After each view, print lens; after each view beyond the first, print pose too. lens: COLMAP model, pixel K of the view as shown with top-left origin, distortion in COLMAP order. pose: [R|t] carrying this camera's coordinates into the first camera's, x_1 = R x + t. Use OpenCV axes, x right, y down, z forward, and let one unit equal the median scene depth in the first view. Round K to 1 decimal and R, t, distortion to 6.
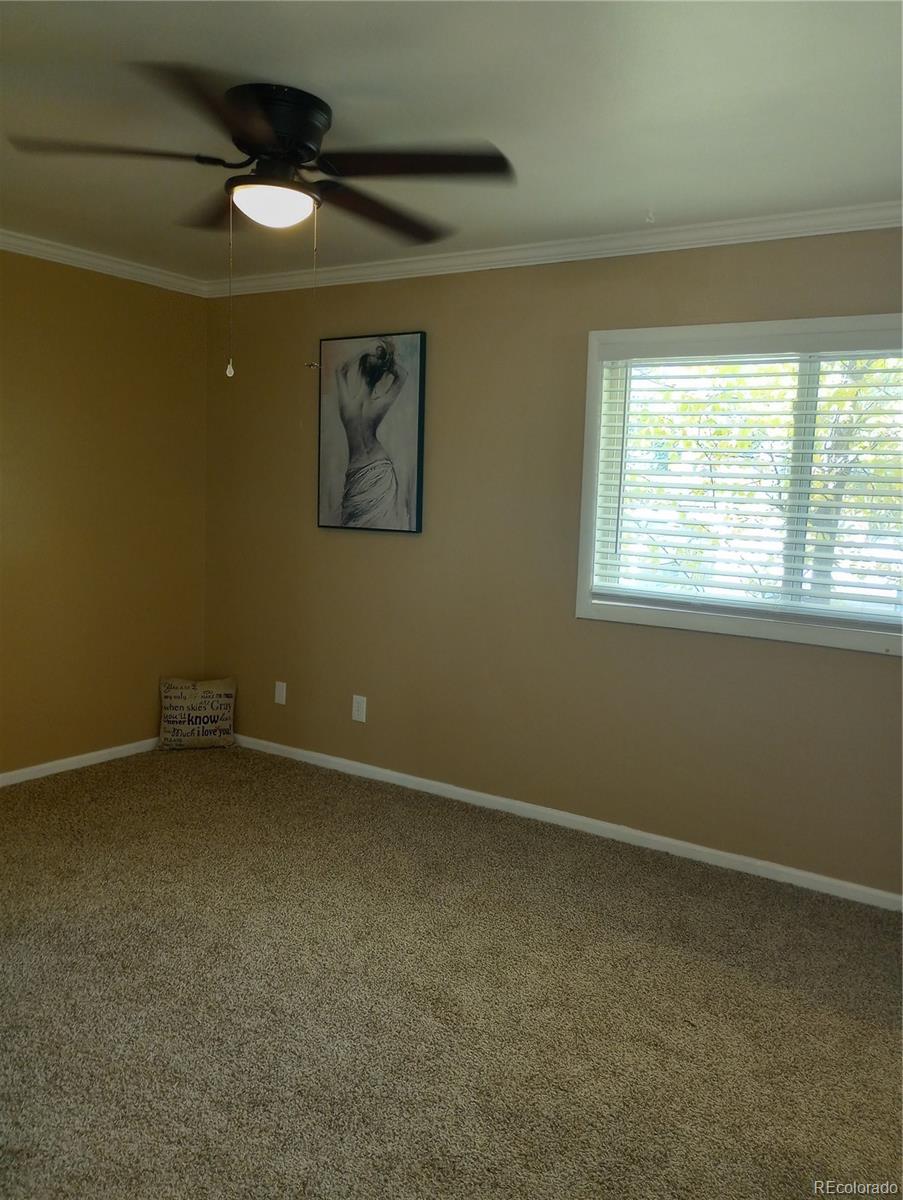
lens RADIAL K [[991.1, 0, 446.9], [0, 991.1, 603.1], [0, 0, 1]] dist [0.061055, -0.084636]
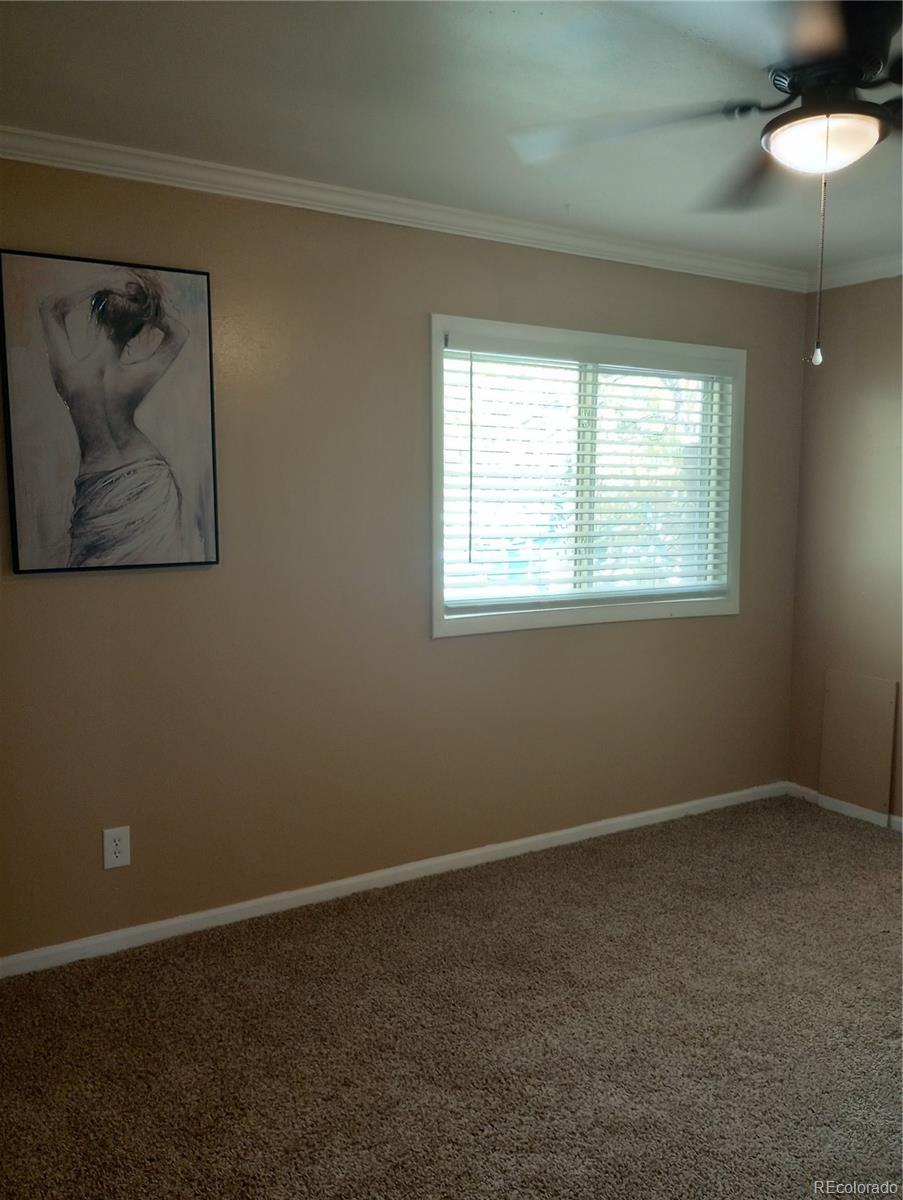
lens RADIAL K [[991.1, 0, 446.9], [0, 991.1, 603.1], [0, 0, 1]] dist [0.061055, -0.084636]
pose [[0.406030, -0.142199, 0.902729, -0.593533], [0.117084, 0.987773, 0.102933, -0.095570], [-0.906328, 0.063902, 0.417715, 0.556378]]
